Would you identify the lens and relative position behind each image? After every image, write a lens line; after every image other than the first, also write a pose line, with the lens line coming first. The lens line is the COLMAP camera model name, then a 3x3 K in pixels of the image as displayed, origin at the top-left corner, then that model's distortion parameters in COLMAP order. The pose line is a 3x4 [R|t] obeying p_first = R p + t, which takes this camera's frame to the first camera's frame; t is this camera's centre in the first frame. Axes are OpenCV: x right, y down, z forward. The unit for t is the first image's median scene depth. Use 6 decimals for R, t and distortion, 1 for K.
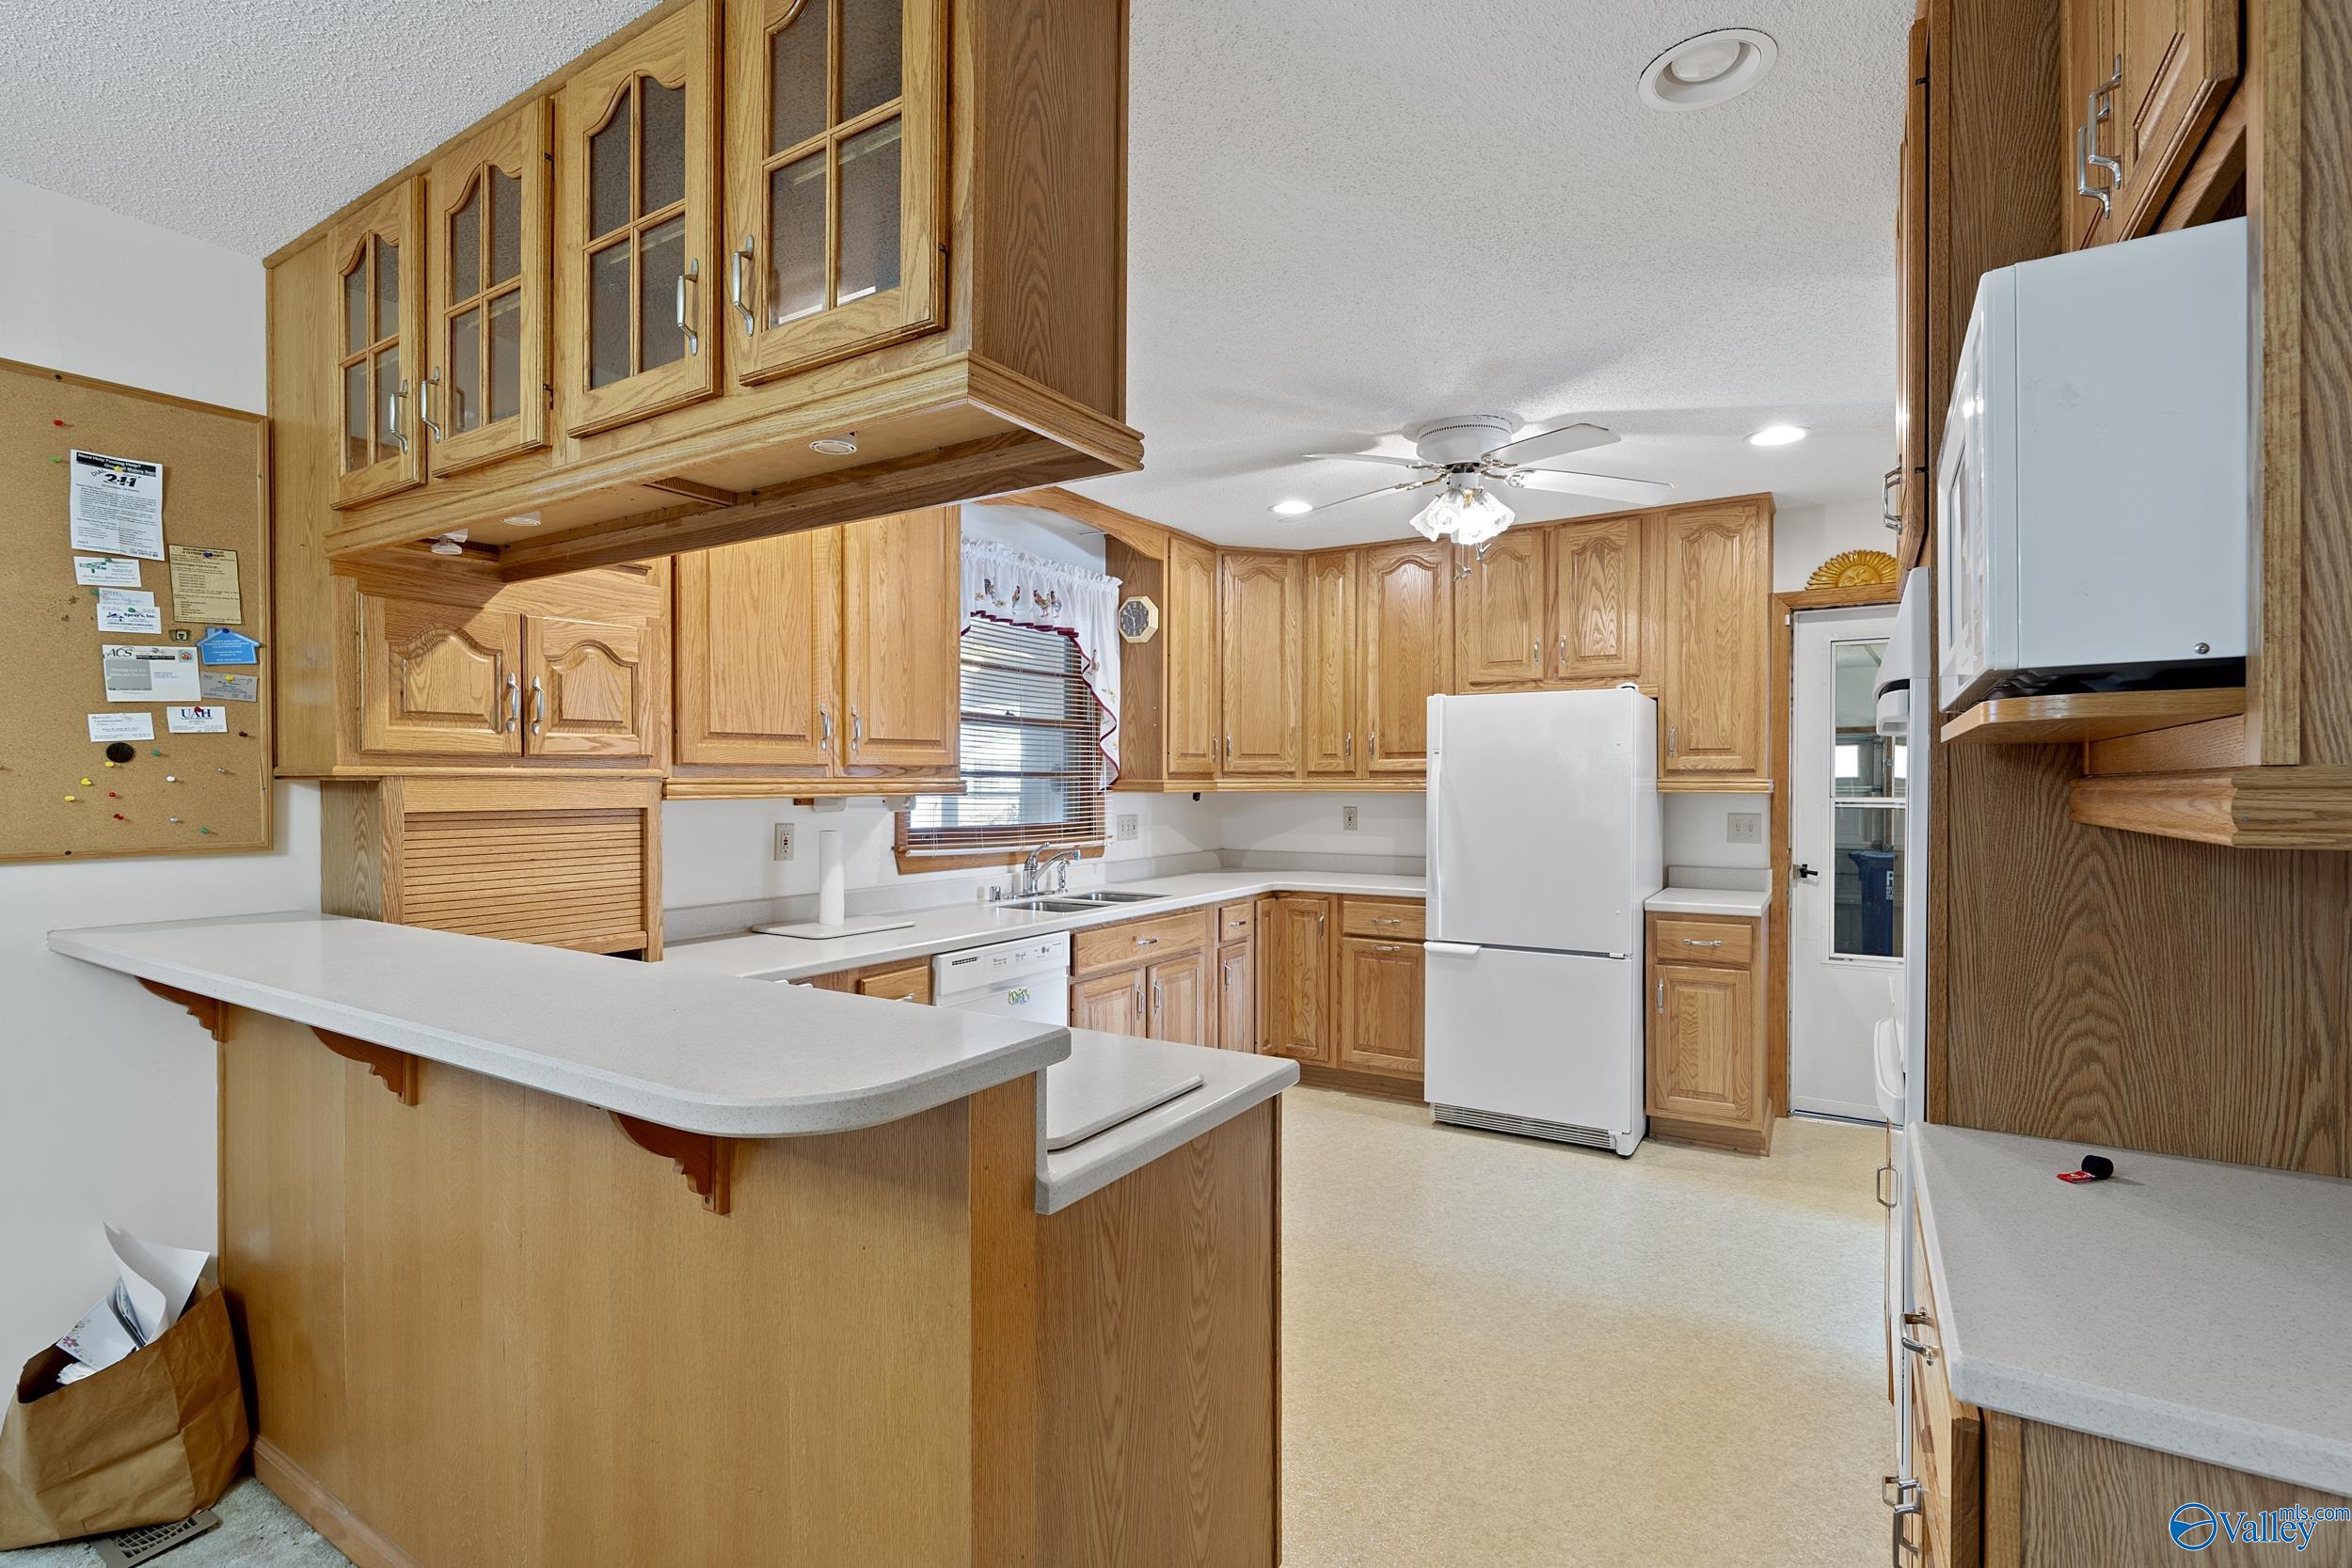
lens RADIAL K [[1070.2, 0, 1172.7], [0, 1070.2, 793.0], [0, 0, 1]] dist [-0.008508, 0.003213]
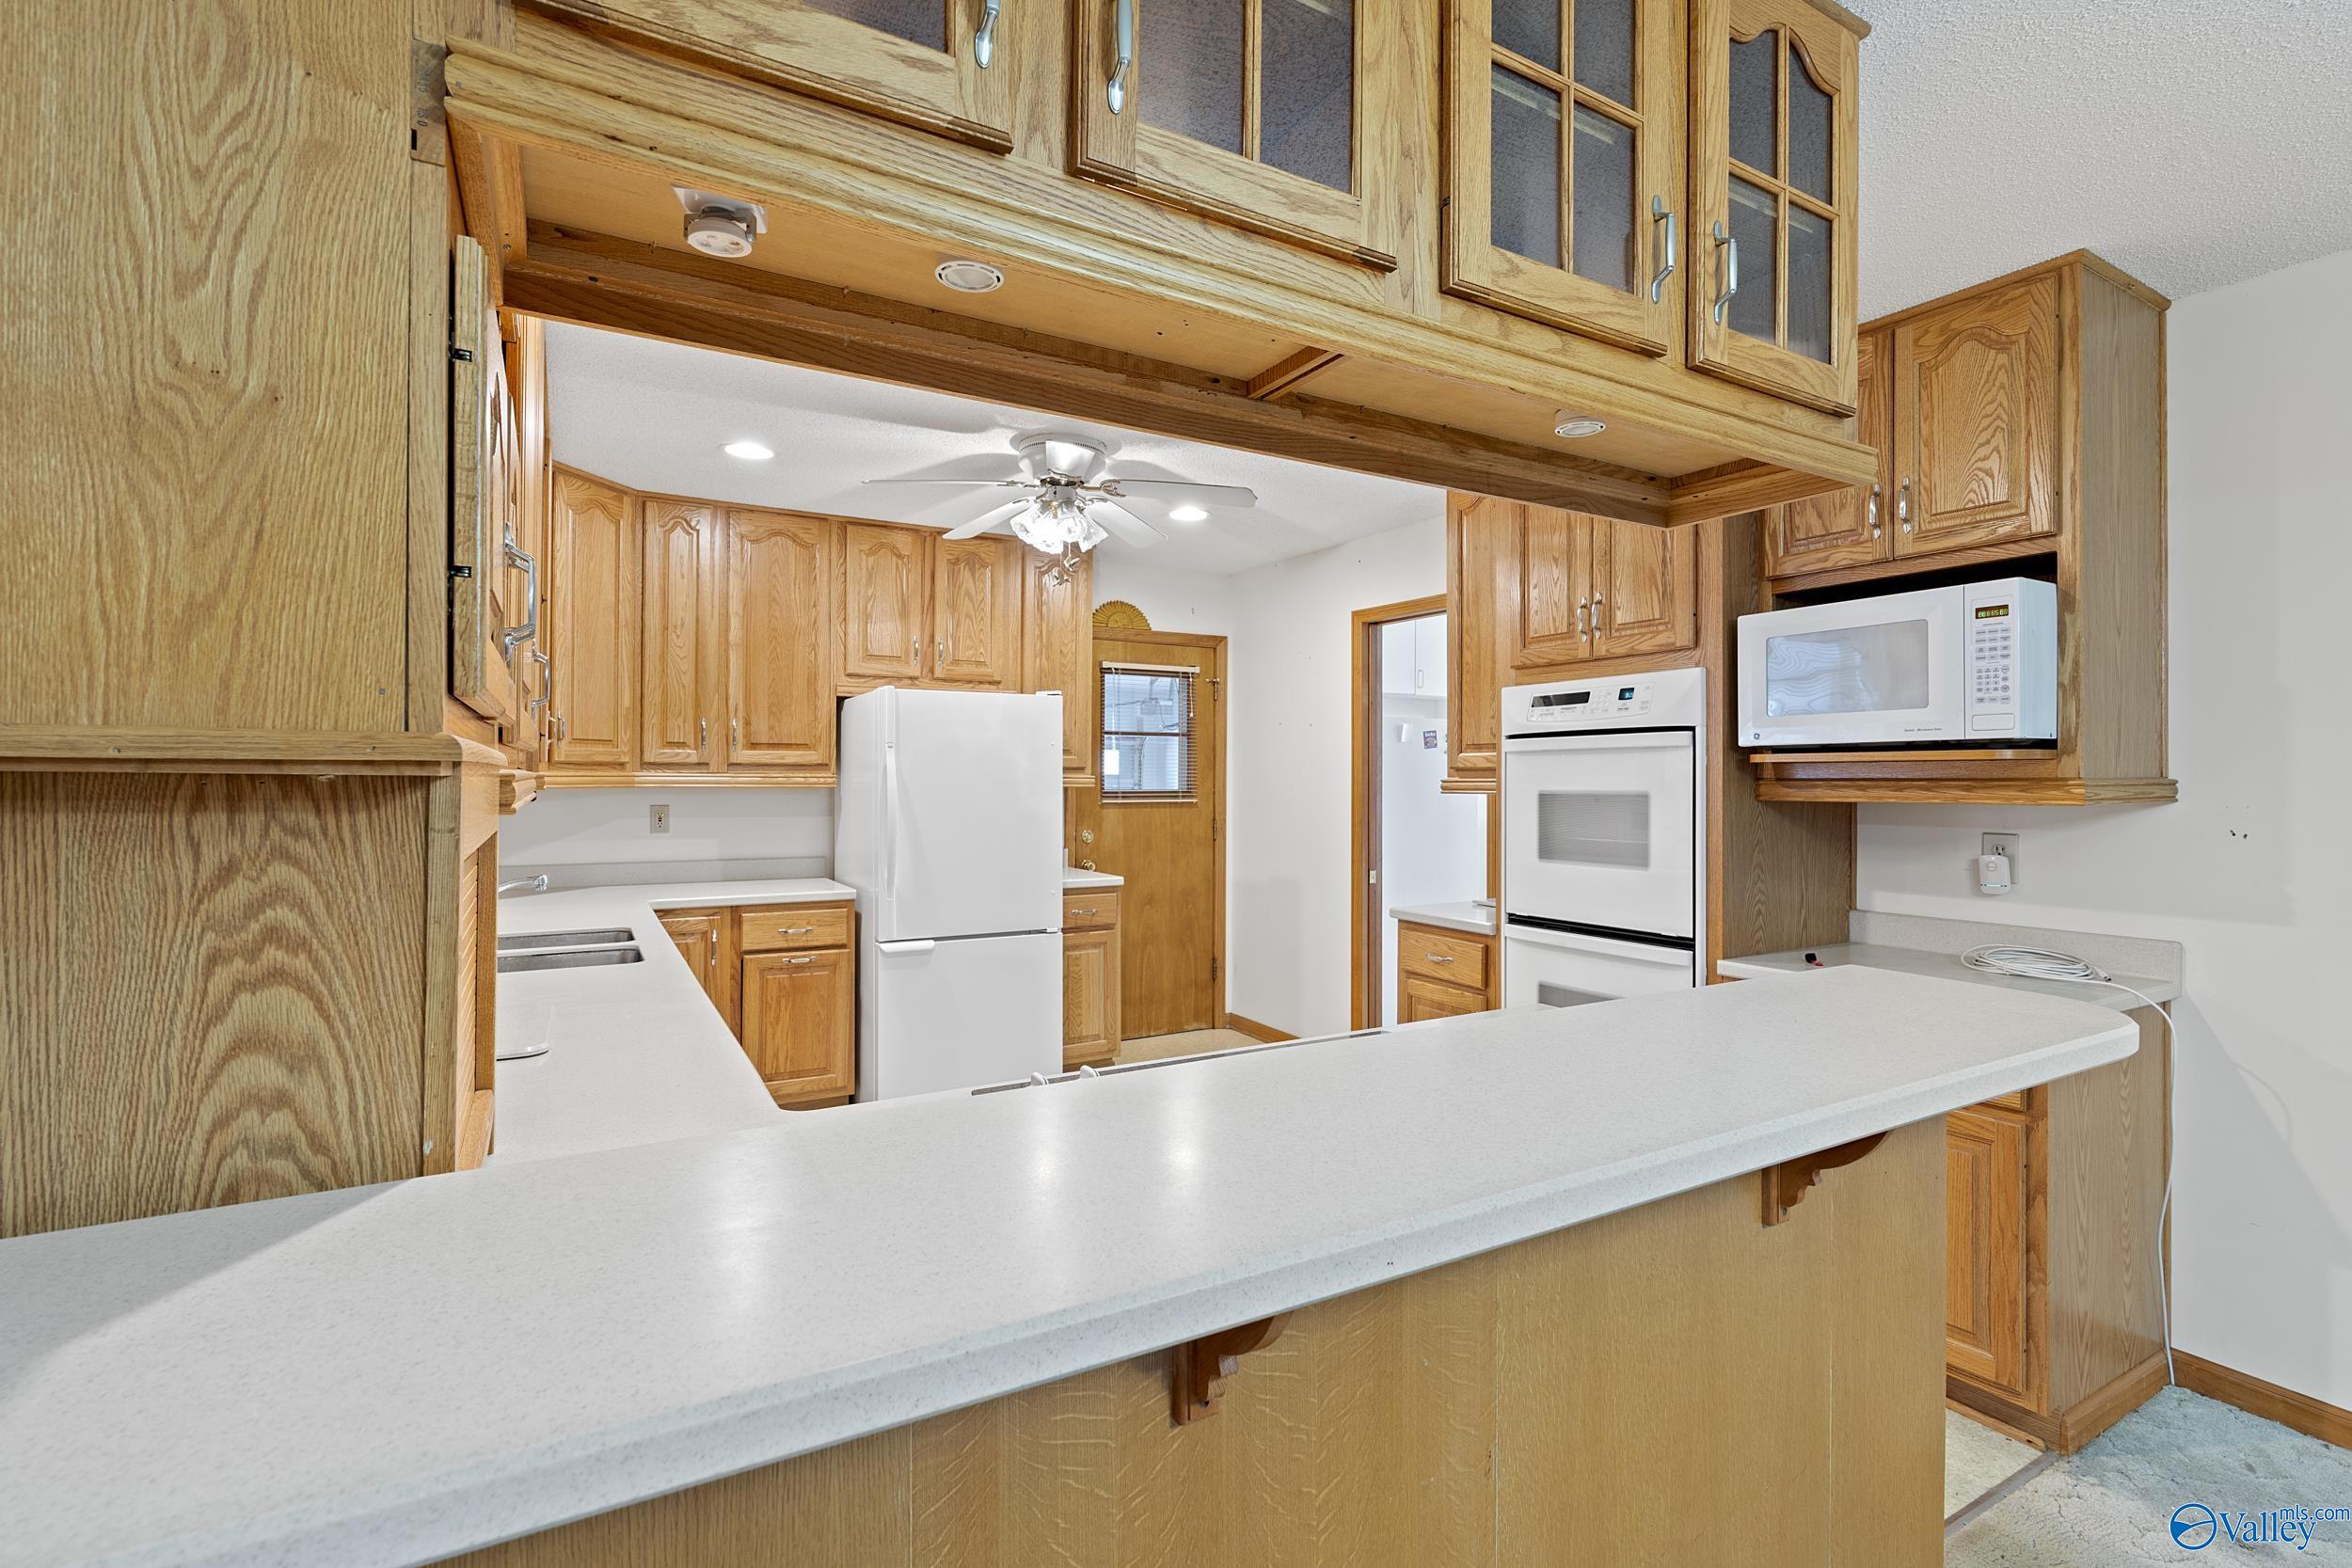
lens RADIAL K [[1070.2, 0, 1171.7], [0, 1070.2, 773.0], [0, 0, 1]] dist [-0.008508, 0.003213]
pose [[0.474154, 0.005963, 0.880422, -0.451808], [0.004195, 0.999950, -0.009032, -0.003548], [-0.880432, 0.007976, 0.474105, 0.297501]]
